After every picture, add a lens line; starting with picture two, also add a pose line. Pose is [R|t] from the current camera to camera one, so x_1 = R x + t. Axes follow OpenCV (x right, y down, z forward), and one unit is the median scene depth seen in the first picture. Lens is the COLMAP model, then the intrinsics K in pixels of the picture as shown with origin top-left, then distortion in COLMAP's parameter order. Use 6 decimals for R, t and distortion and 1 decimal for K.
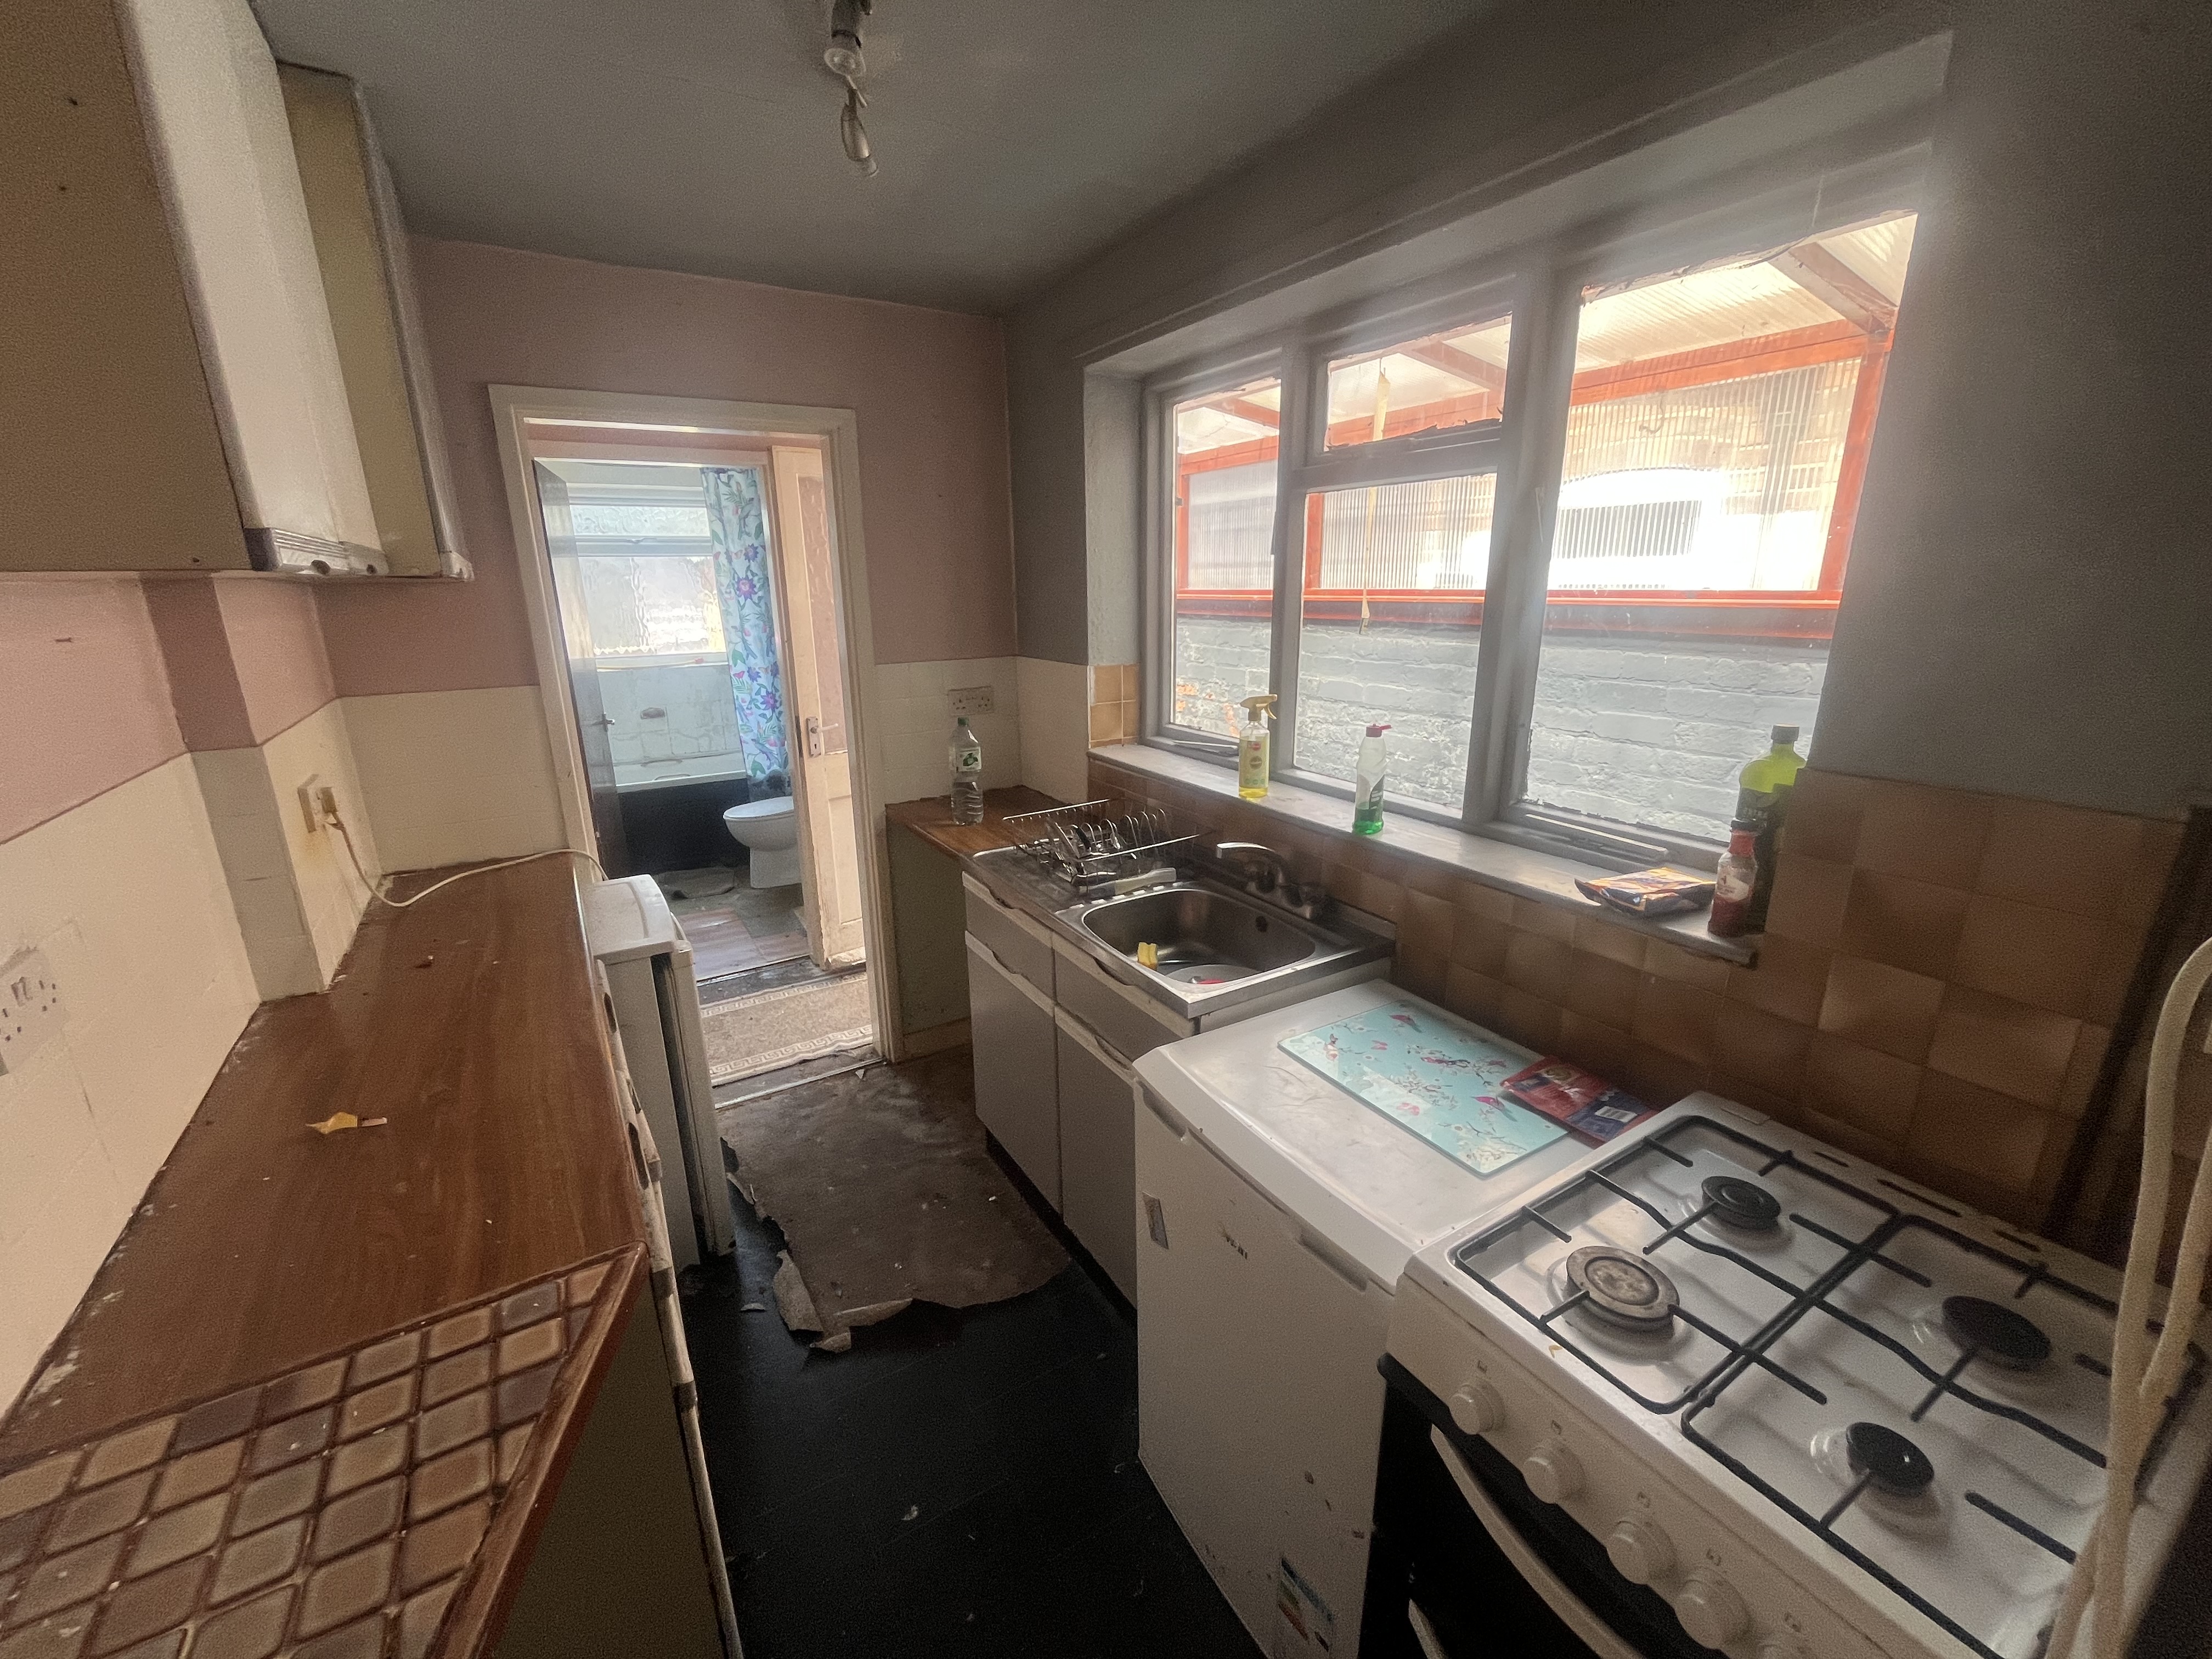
lens RADIAL K [[896.2, 0, 1100.2], [0, 896.2, 830.8], [0, 0, 1]] dist [-0.004040, -0.000142]
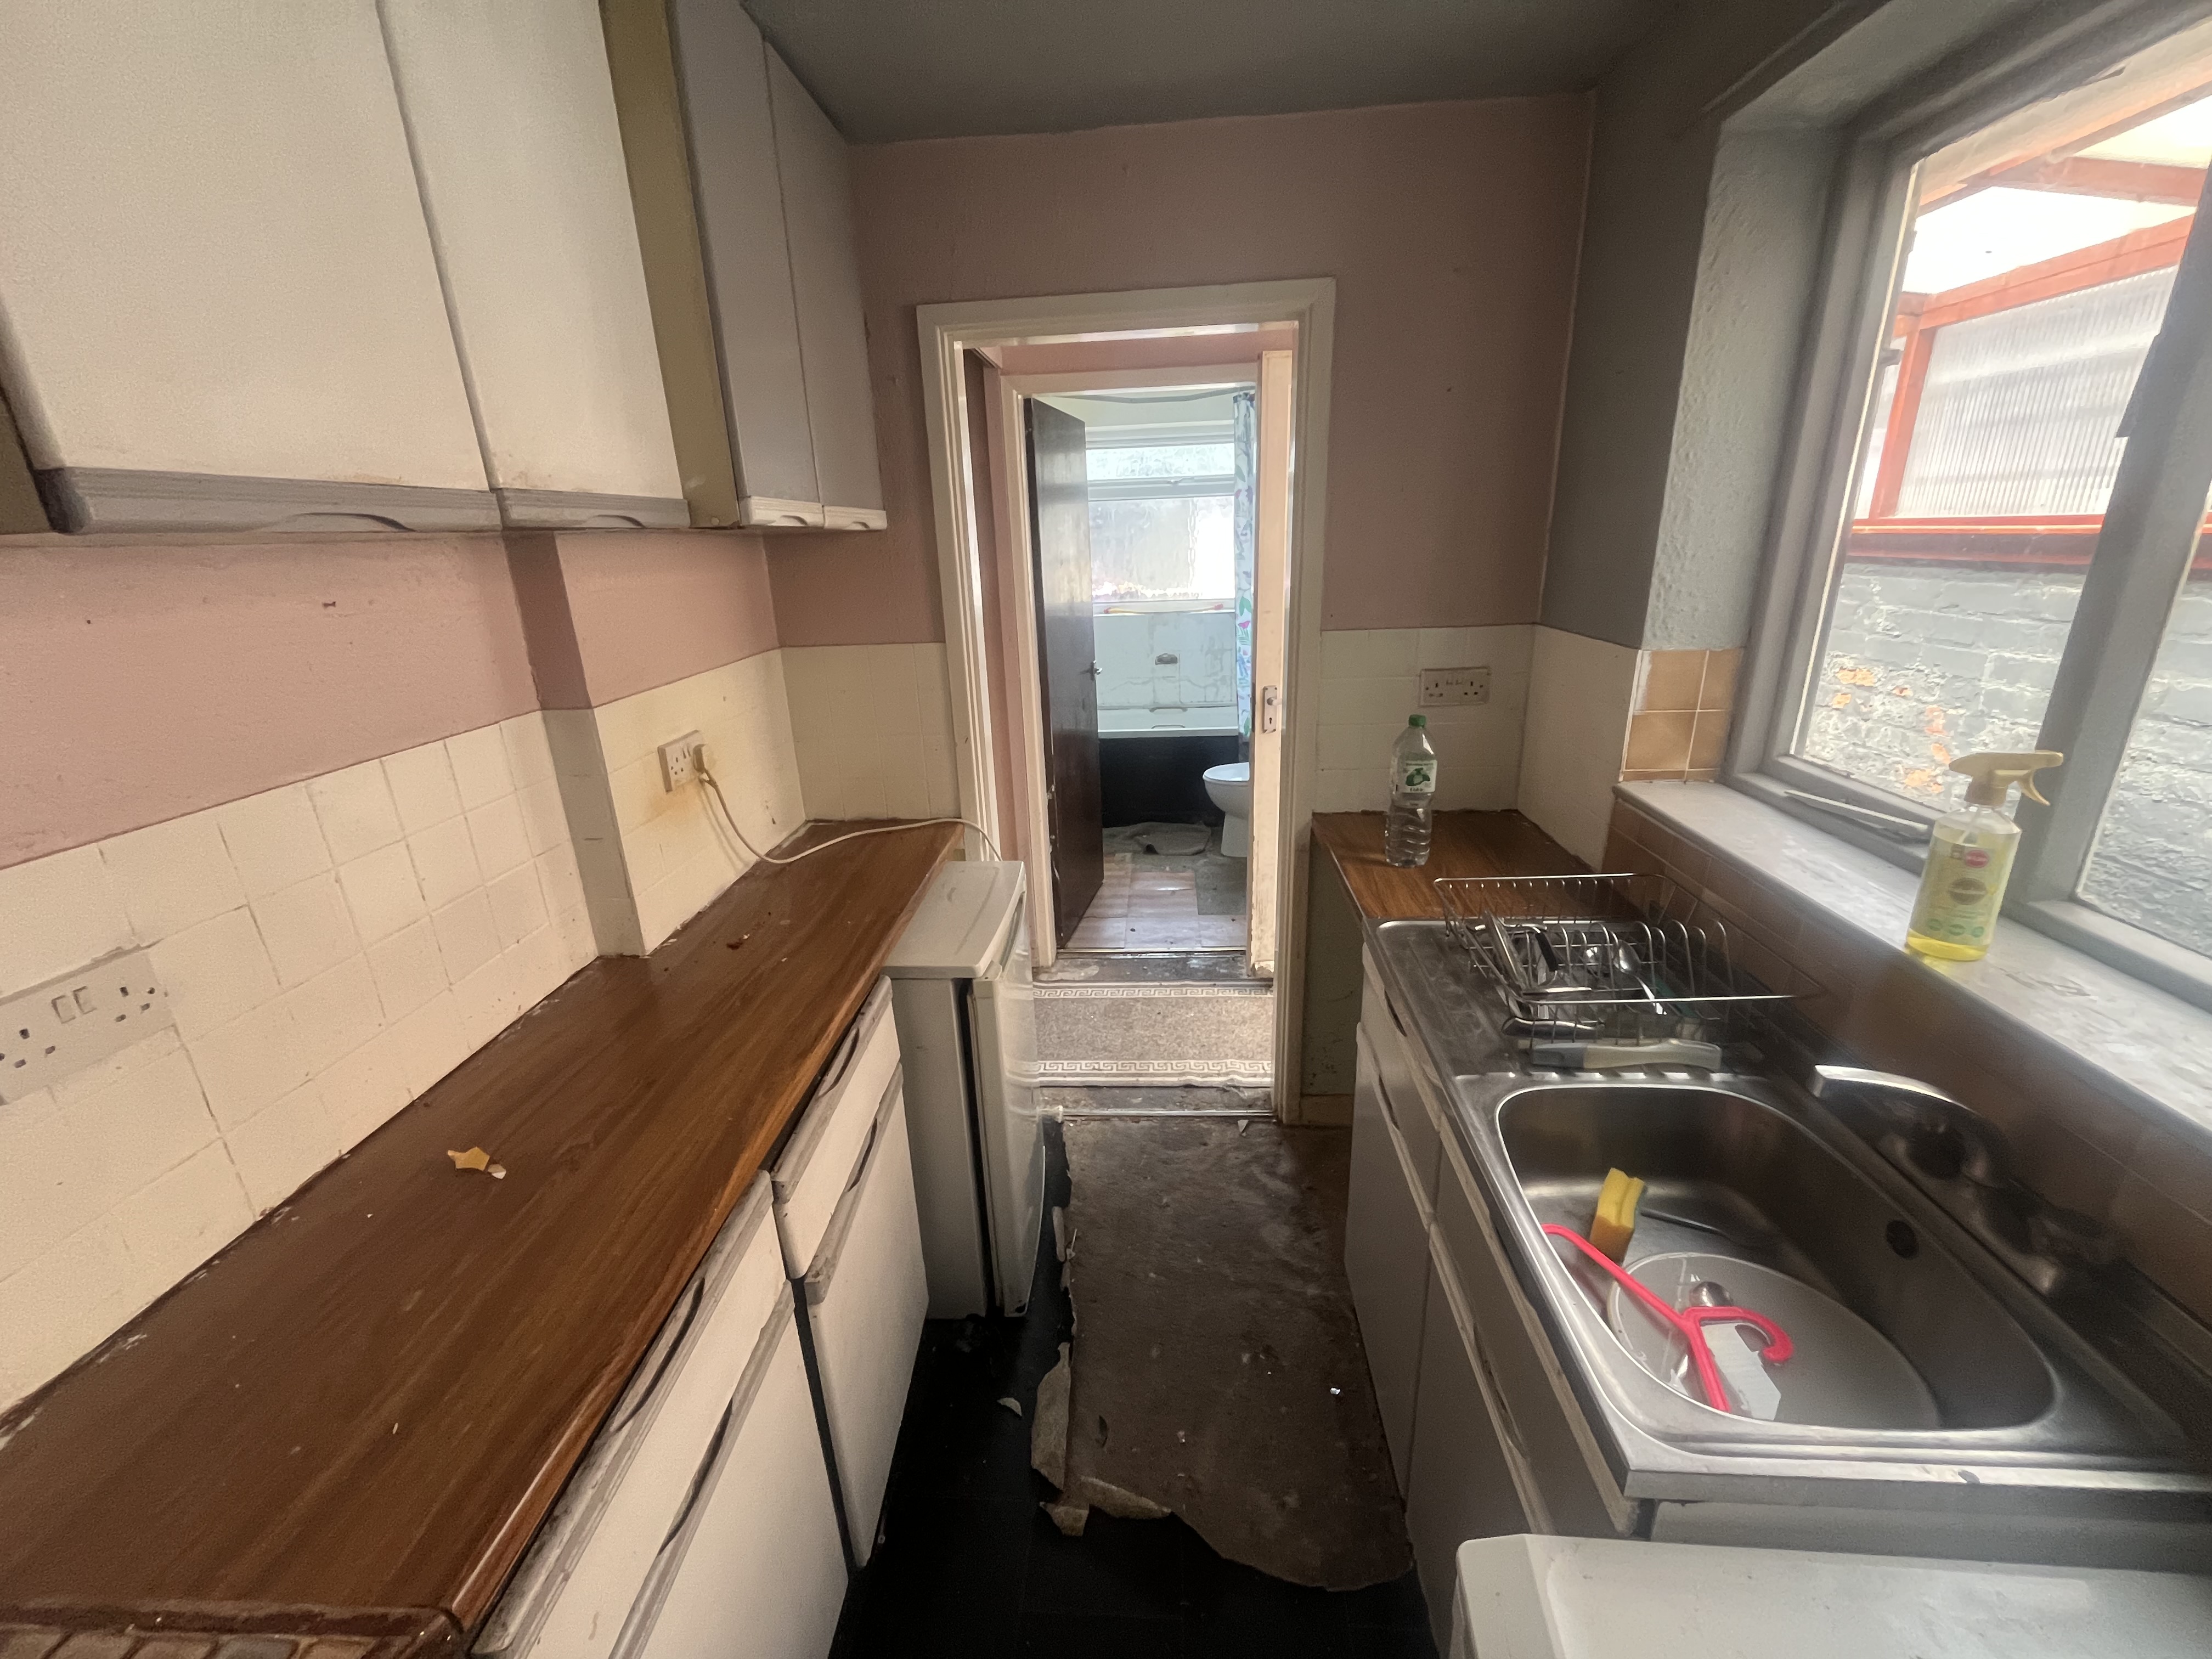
lens RADIAL K [[896.2, 0, 1099.1], [0, 896.2, 831.5], [0, 0, 1]] dist [-0.004040, -0.000142]
pose [[0.816820, 0.166076, -0.552471, 0.043771], [-0.130397, 0.986032, 0.103617, -0.077158], [0.561962, -0.012596, 0.827067, 0.283649]]
